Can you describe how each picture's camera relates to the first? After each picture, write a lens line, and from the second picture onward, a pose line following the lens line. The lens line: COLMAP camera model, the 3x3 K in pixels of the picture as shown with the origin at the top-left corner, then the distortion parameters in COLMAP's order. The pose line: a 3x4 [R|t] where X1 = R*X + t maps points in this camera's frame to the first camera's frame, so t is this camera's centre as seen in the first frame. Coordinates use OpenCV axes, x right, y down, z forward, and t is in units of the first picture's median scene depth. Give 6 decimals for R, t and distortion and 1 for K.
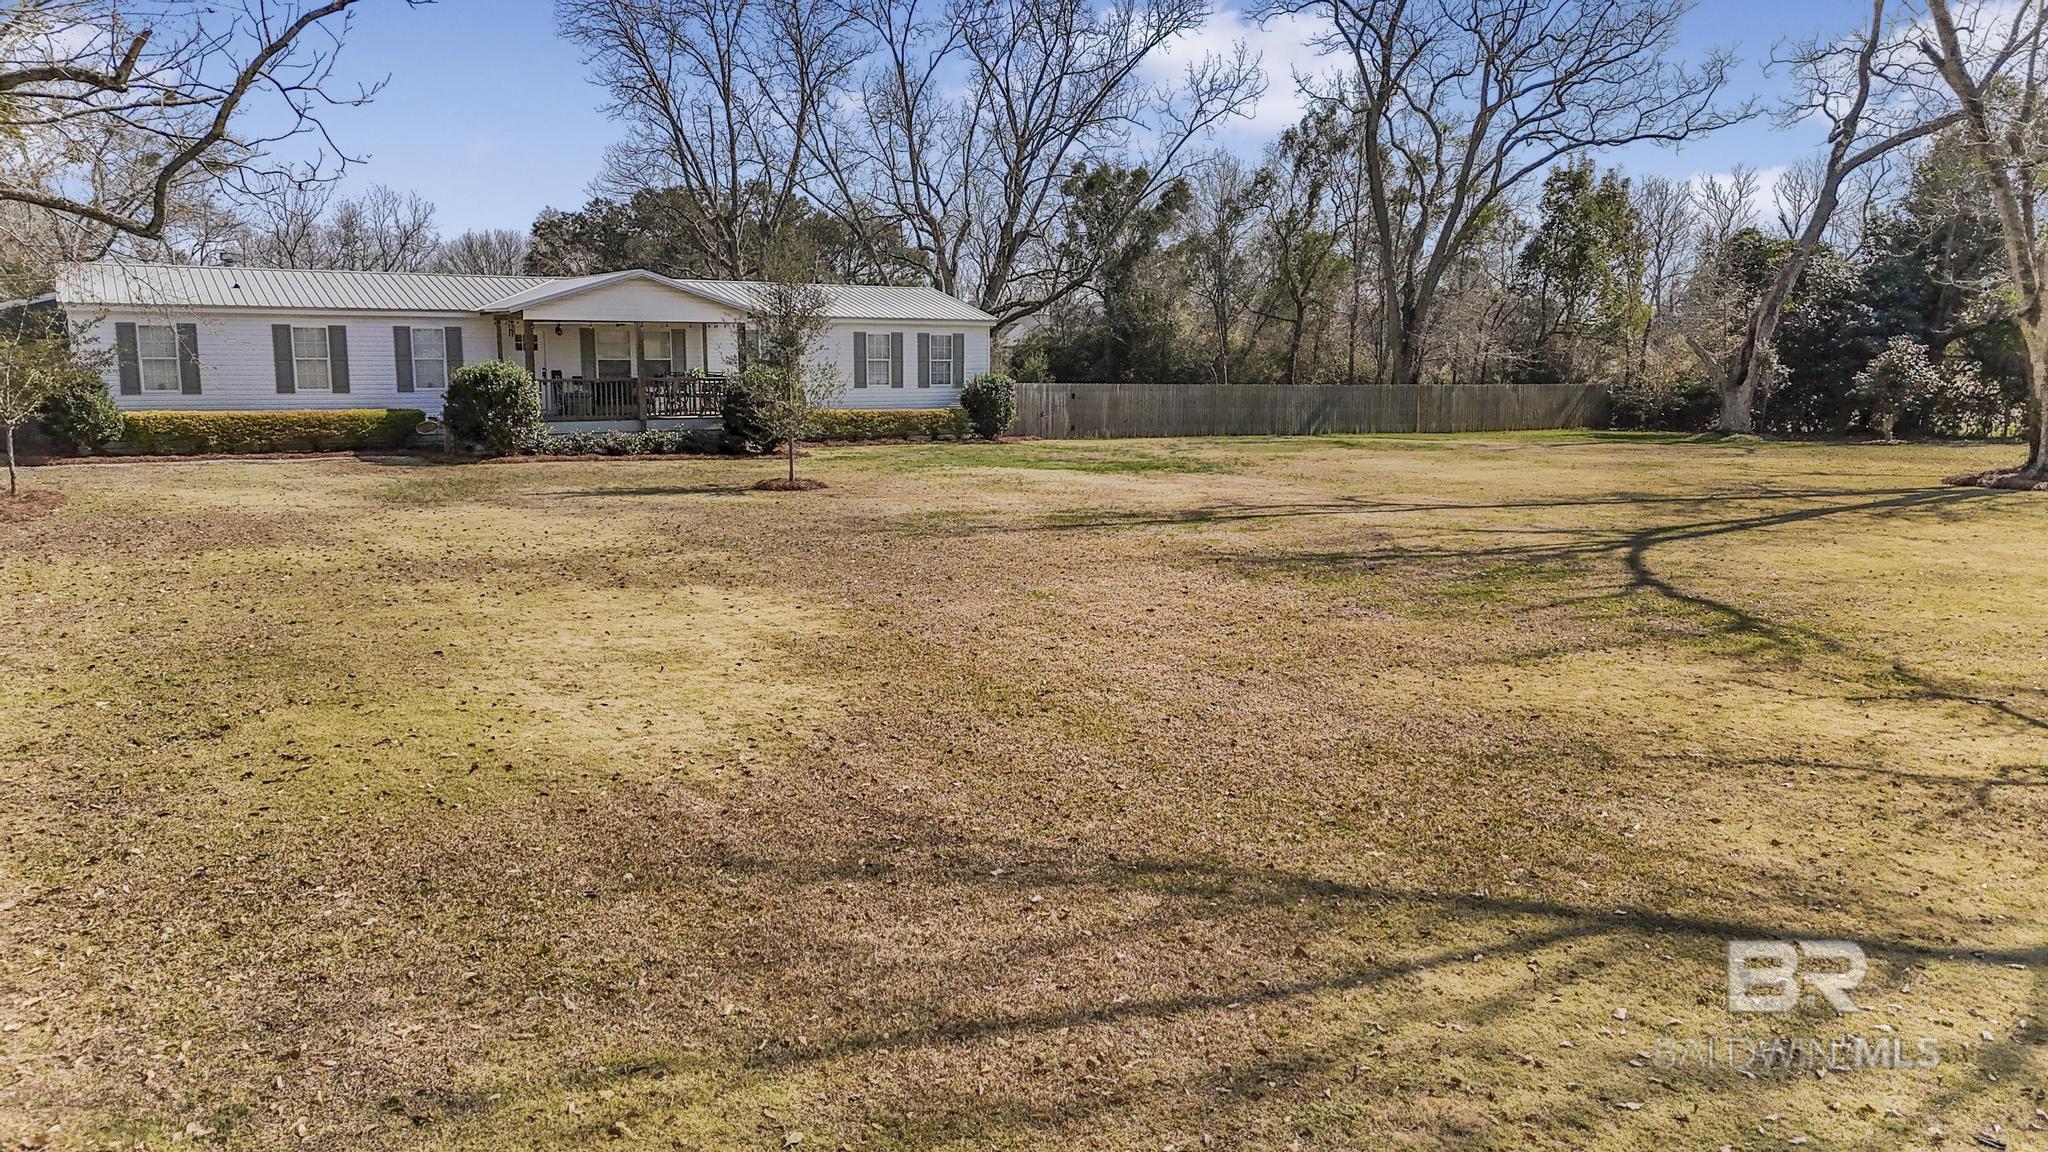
lens RADIAL K [[1505.1, 0, 1015.3], [0, 1505.1, 583.1], [0, 0, 1]] dist [0.098588, -0.096393]
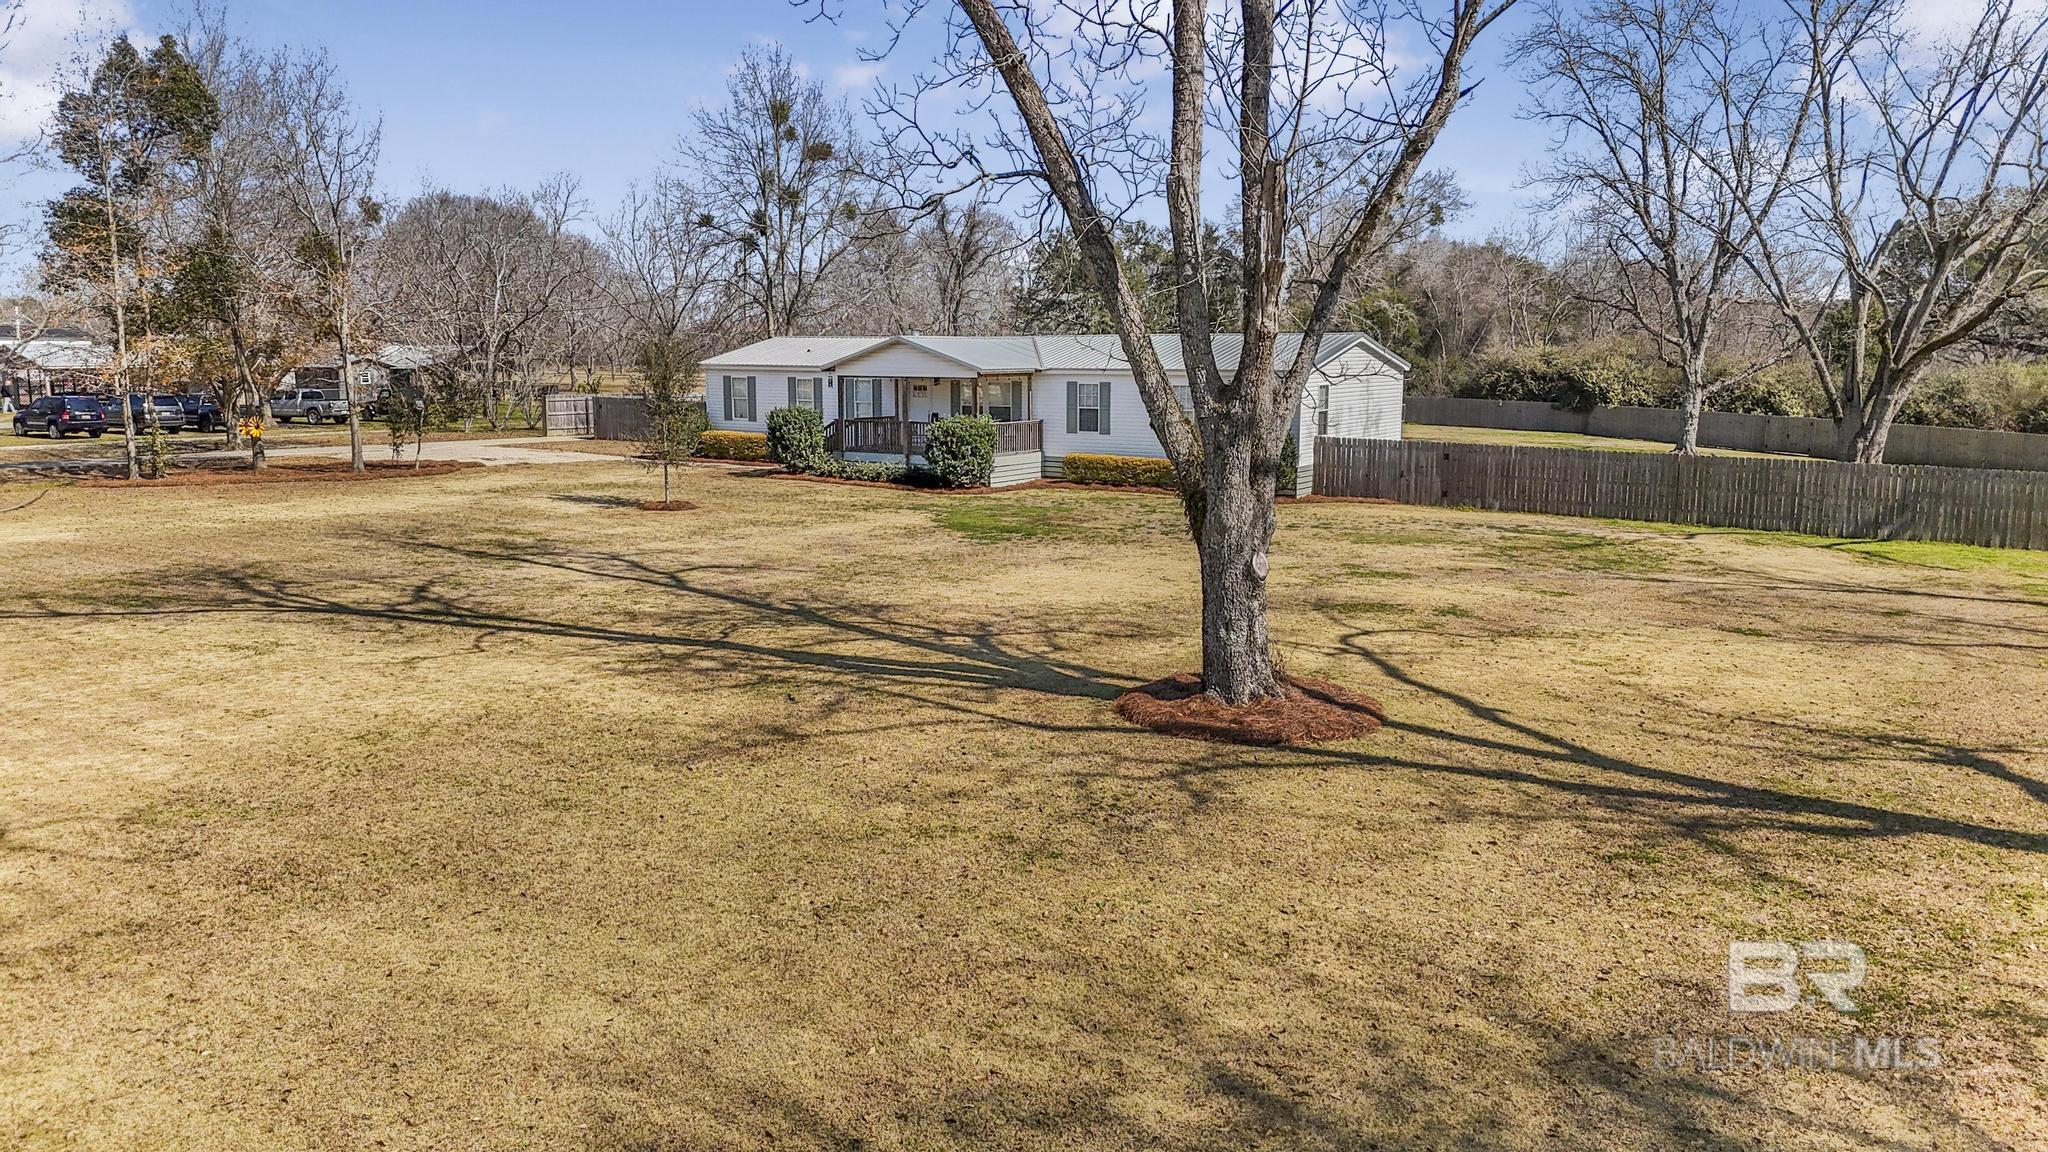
lens RADIAL K [[1505.1, 0, 1032.5], [0, 1505.1, 583.5], [0, 0, 1]] dist [0.098588, -0.096393]
pose [[0.454157, 0.137374, -0.880267, 0.518533], [-0.139763, 0.986793, 0.081890, -0.066837], [0.879891, 0.085838, 0.467358, 0.288938]]
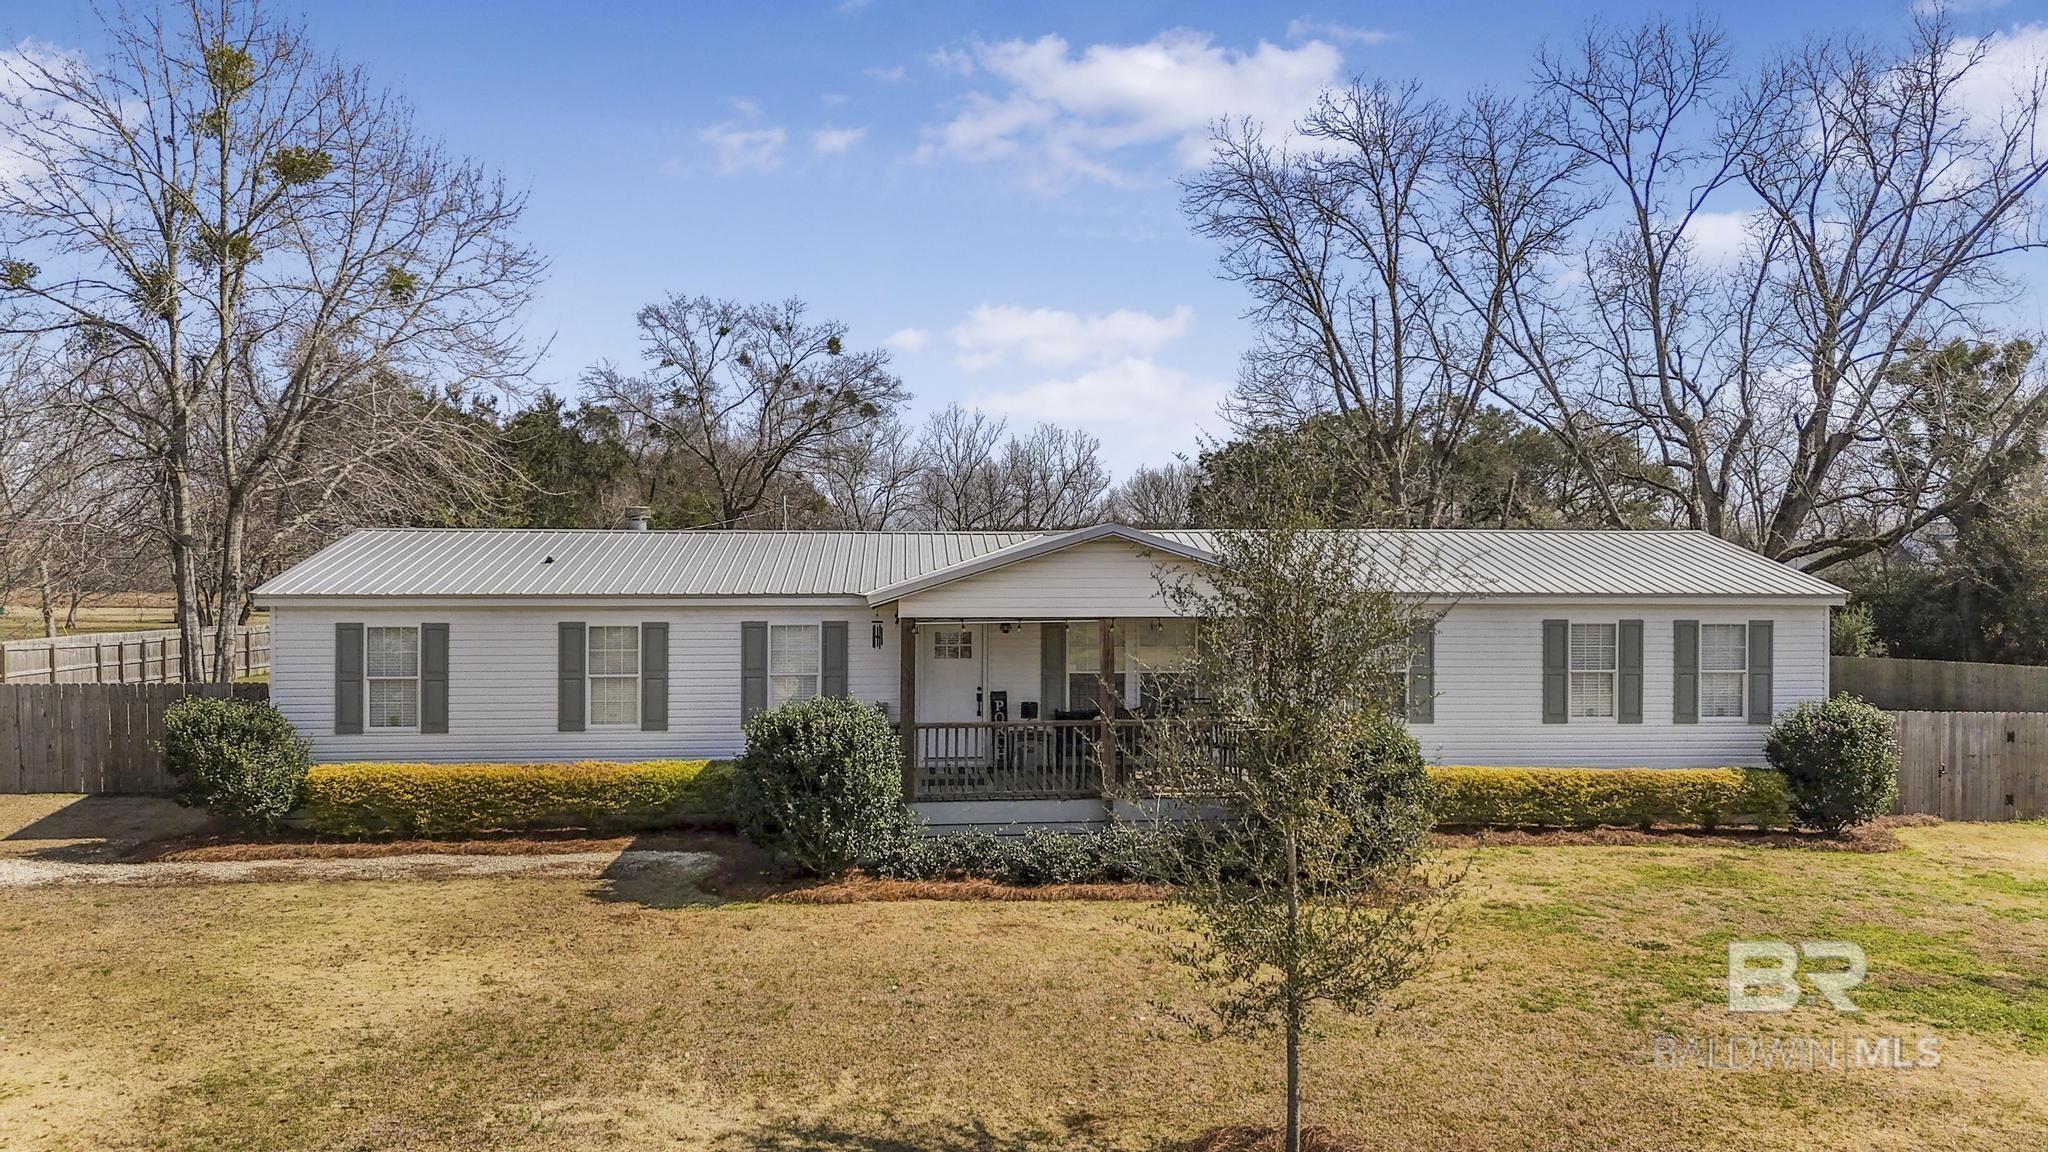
lens RADIAL K [[1505.1, 0, 1025.0], [0, 1505.1, 579.1], [0, 0, 1]] dist [0.098588, -0.096393]
pose [[0.899118, 0.001985, -0.437702, -0.023626], [-0.066652, 0.988949, -0.132431, -0.063066], [0.432602, 0.148245, 0.889314, 0.286282]]
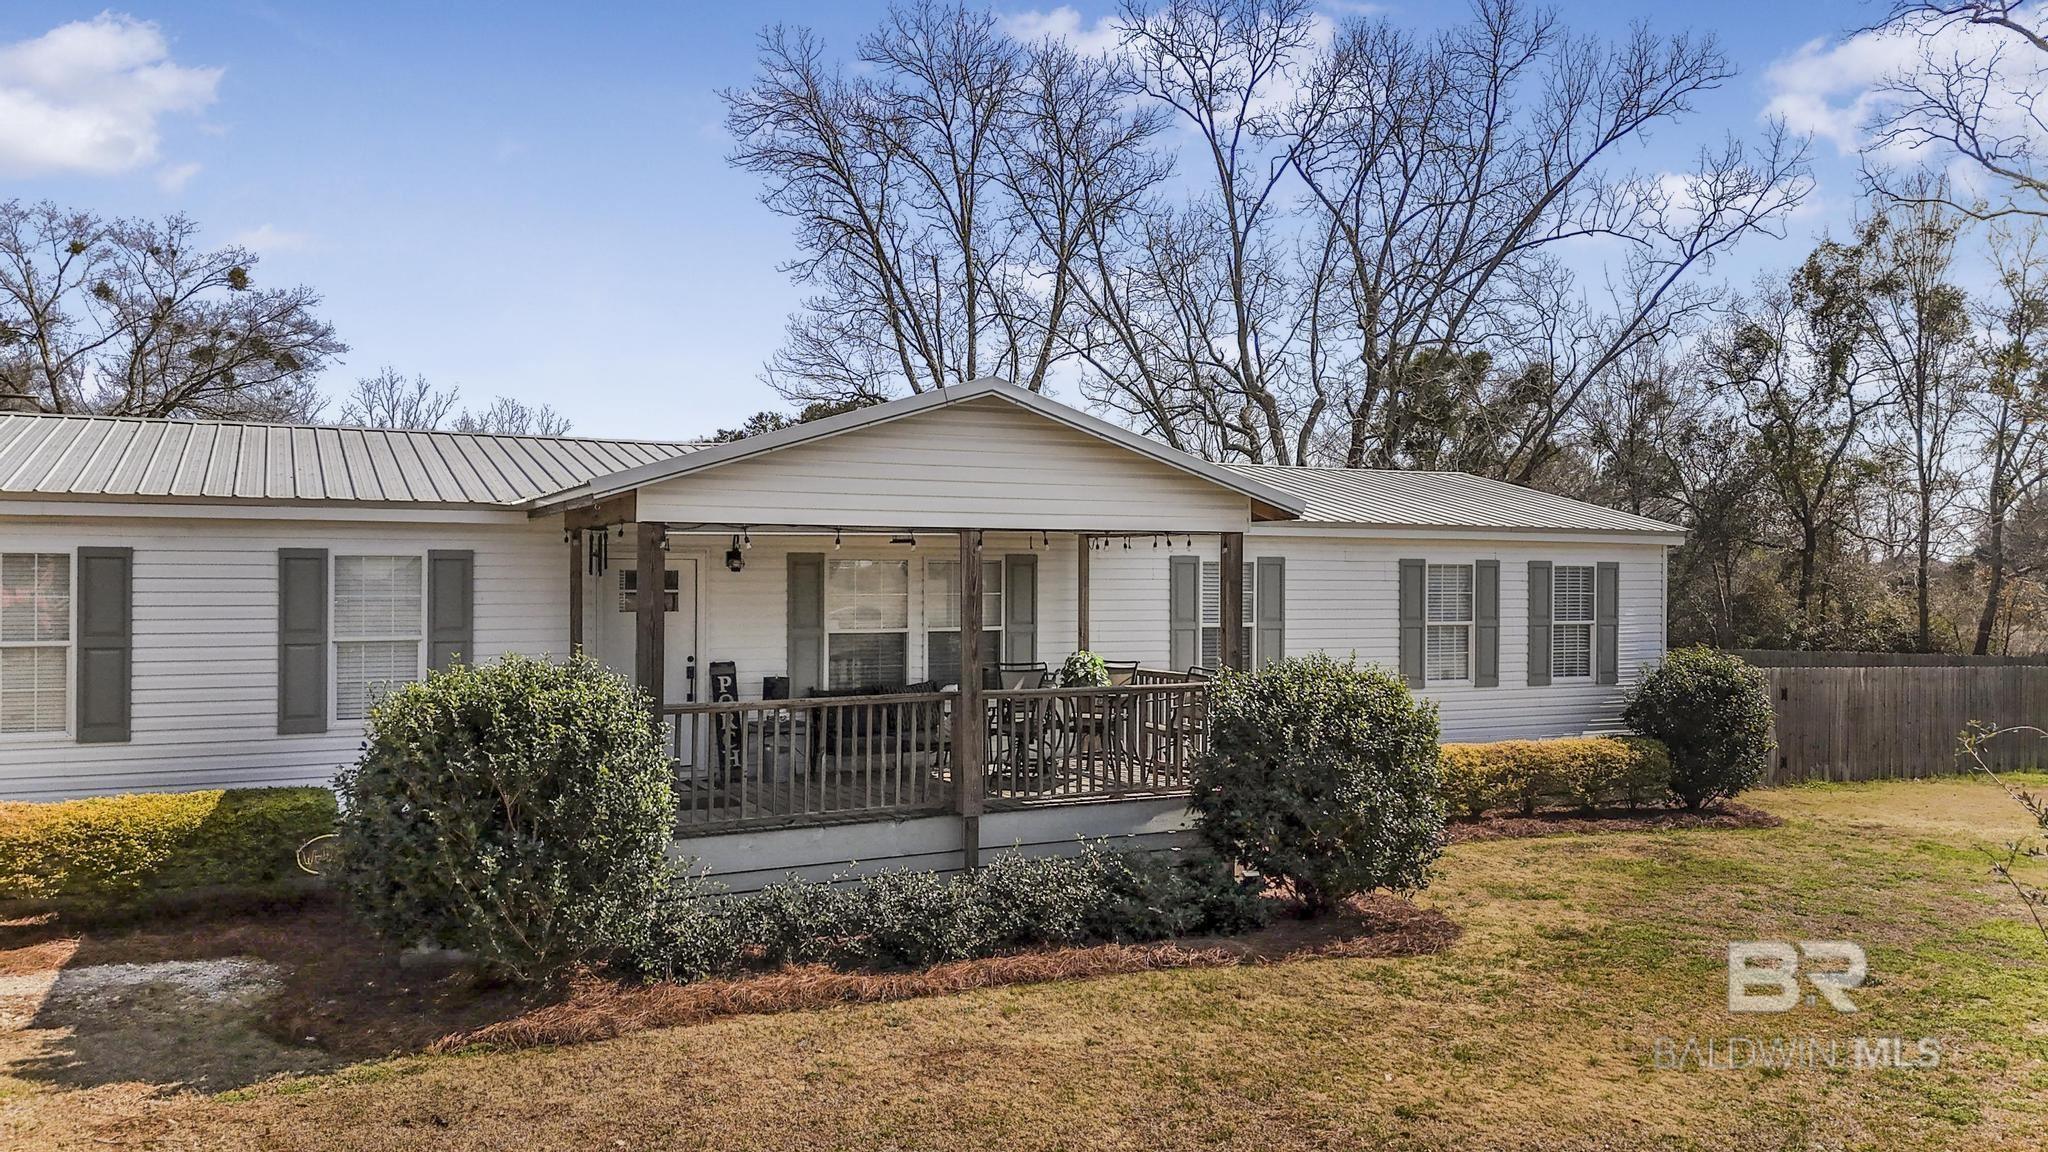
lens RADIAL K [[1505.1, 0, 1028.9], [0, 1505.1, 588.0], [0, 0, 1]] dist [0.098588, -0.096393]
pose [[0.997051, -0.000222, -0.076742, -0.116311], [-0.011400, 0.988474, -0.150964, -0.060304], [0.075891, 0.151393, 0.985556, 0.373410]]
